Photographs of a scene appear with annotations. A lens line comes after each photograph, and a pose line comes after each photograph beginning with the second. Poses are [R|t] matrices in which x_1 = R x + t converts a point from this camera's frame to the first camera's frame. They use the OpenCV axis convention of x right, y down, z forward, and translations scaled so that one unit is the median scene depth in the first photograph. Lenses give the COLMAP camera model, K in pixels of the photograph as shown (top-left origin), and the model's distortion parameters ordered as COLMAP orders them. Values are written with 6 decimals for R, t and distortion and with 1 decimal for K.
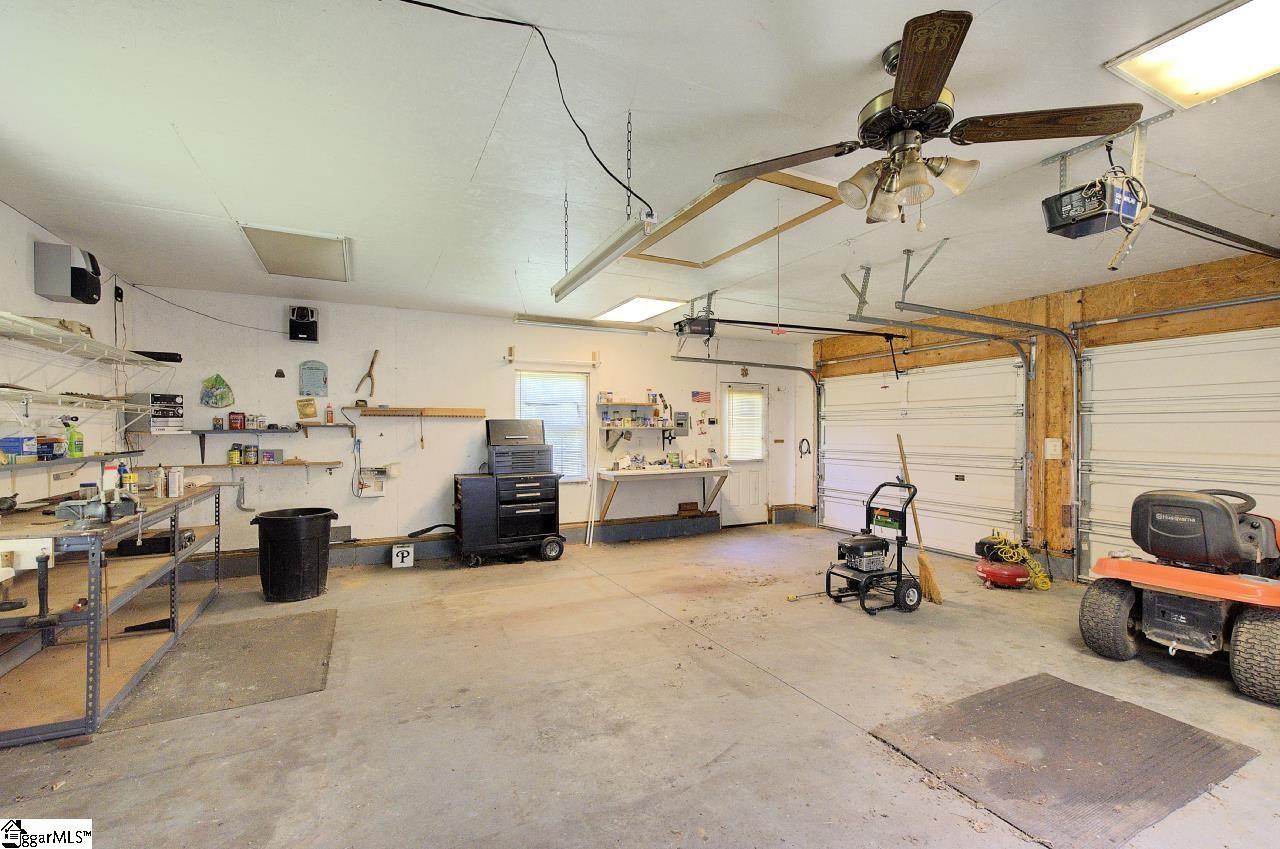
lens RADIAL K [[549.8, 0, 646.3], [0, 549.8, 431.1], [0, 0, 1]] dist [0.000557, -0.000052]
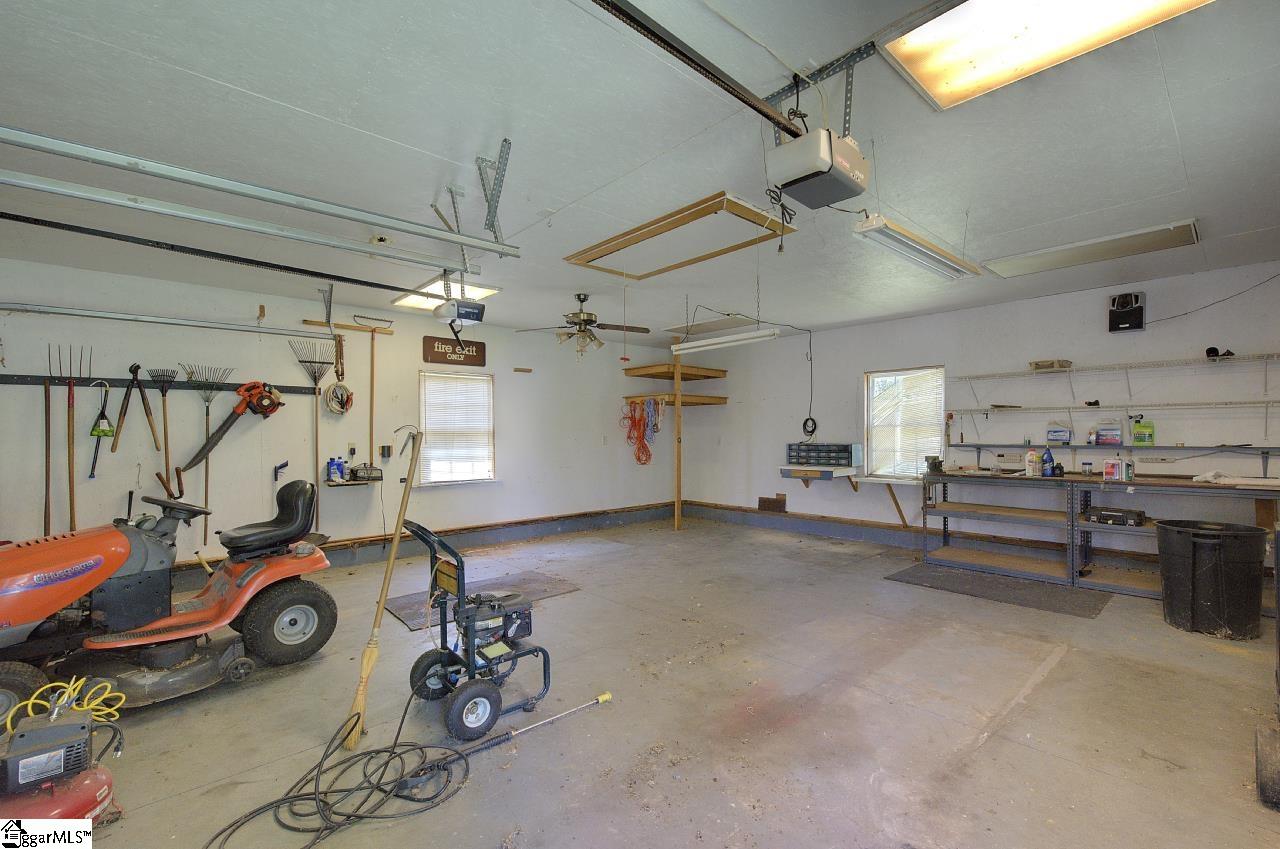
lens RADIAL K [[549.8, 0, 639.9], [0, 549.8, 430.3], [0, 0, 1]] dist [0.000557, -0.000052]
pose [[-0.966712, 0.005288, -0.255813, 0.393567], [0.006567, 0.999970, -0.004147, 0.007186], [0.255783, -0.005689, -0.966717, 1.659581]]
